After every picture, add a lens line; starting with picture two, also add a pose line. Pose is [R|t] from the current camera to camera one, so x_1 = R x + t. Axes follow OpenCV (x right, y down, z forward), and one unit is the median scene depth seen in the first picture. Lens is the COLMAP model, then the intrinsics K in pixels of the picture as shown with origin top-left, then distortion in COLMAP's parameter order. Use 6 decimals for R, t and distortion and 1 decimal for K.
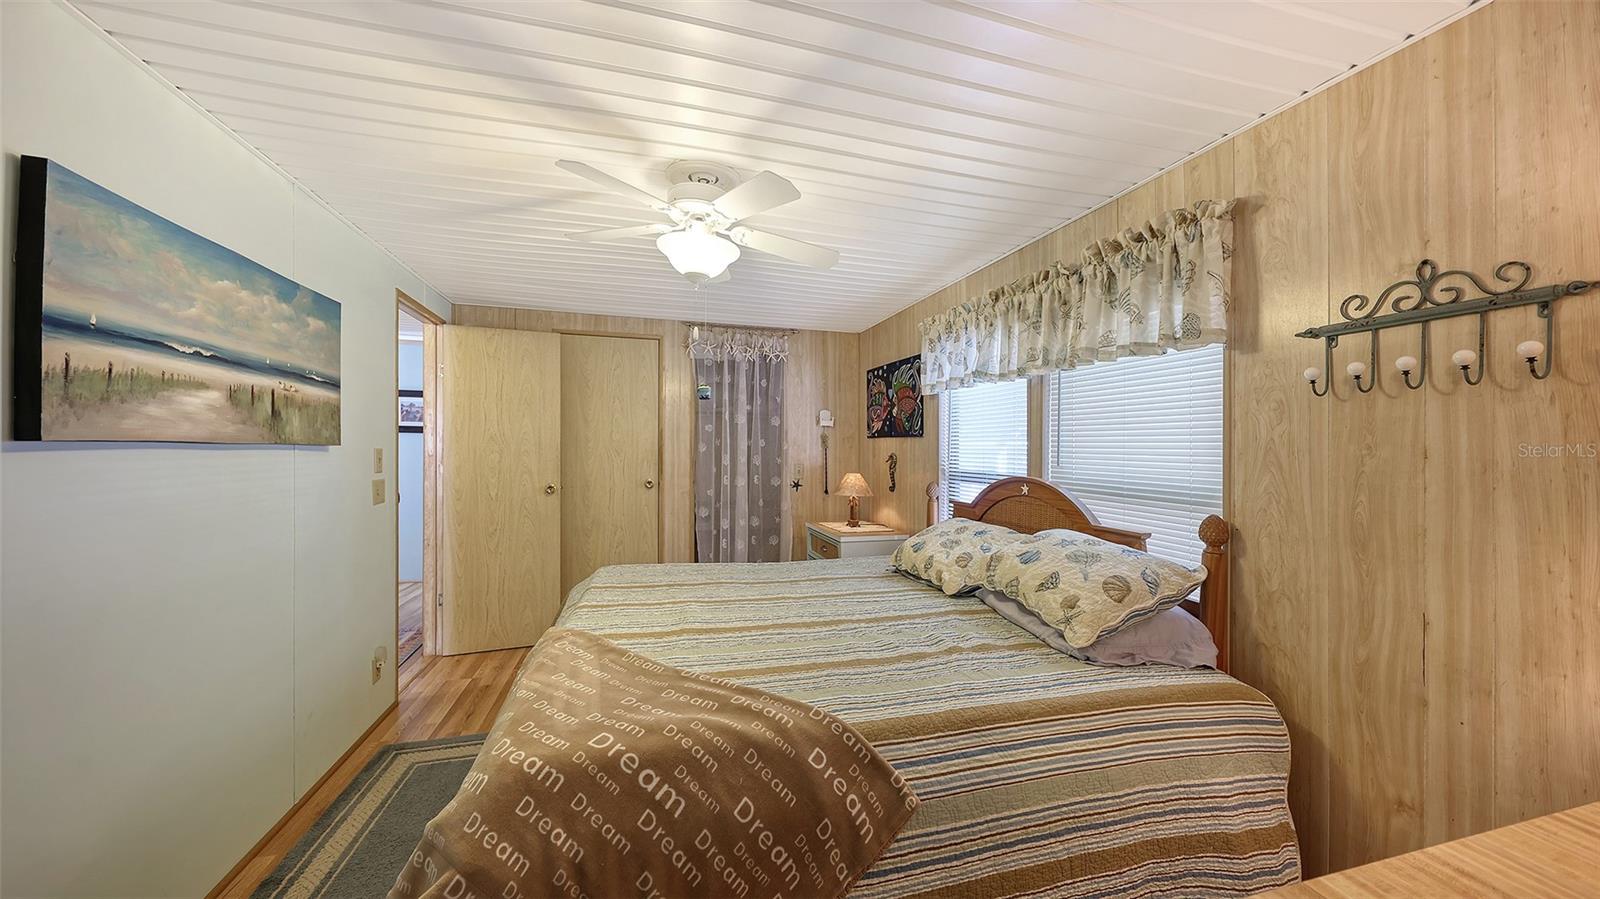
lens RADIAL K [[554.3, 0, 800.0], [0, 554.3, 449.5], [0, 0, 1]] dist [-0.001048, -0.000434]
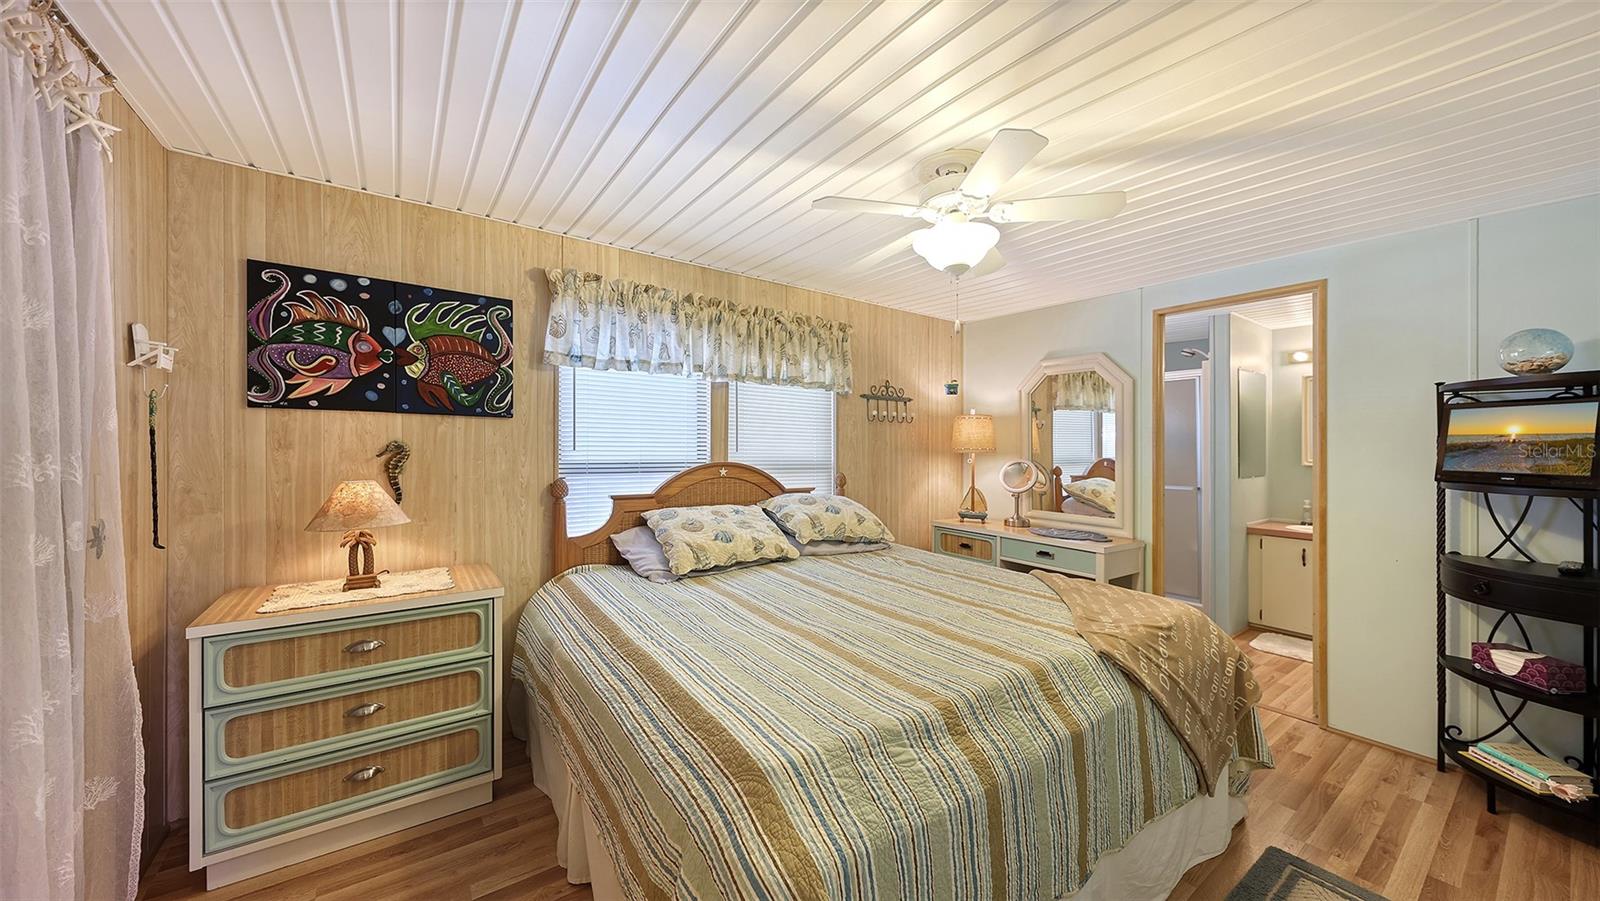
lens RADIAL K [[554.3, 0, 800.0], [0, 554.3, 450.5], [0, 0, 1]] dist [-0.001048, -0.000434]
pose [[-0.336220, -0.003302, 0.941778, -0.849804], [-0.005153, 0.999985, 0.001667, 0.022864], [-0.941769, -0.004293, -0.336232, 1.324868]]
